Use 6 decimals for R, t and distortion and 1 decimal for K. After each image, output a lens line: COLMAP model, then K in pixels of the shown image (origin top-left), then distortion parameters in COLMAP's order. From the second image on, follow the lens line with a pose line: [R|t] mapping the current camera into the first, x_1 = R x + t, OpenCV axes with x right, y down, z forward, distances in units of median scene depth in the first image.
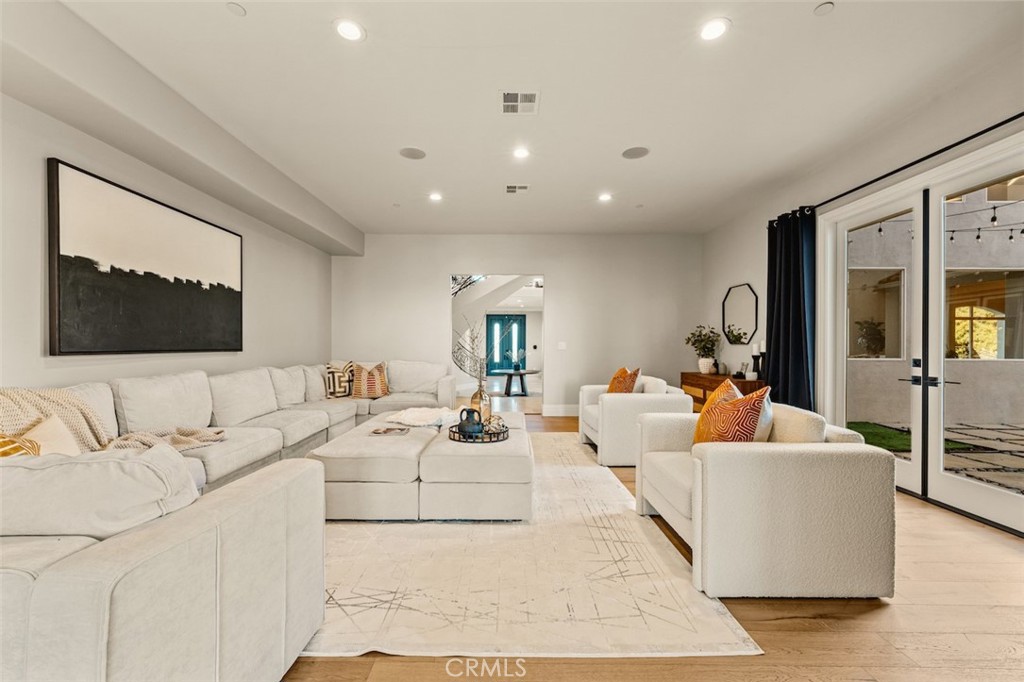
lens RADIAL K [[412.8, 0, 509.3], [0, 412.8, 345.3], [0, 0, 1]] dist [-0.001569, 0.000475]
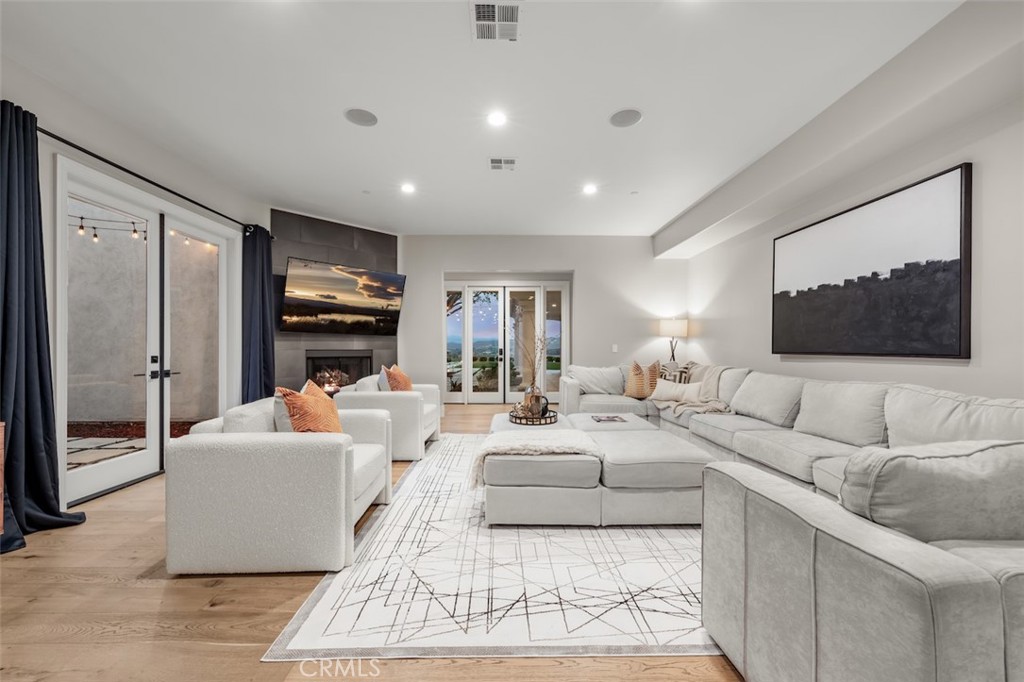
lens RADIAL K [[412.8, 0, 511.7], [0, 412.8, 347.9], [0, 0, 1]] dist [-0.001569, 0.000475]
pose [[-0.999807, -0.005436, -0.018895, 0.018459], [-0.005447, 0.999985, 0.000519, 0.004540], [0.018892, 0.000622, -0.999821, 2.105427]]
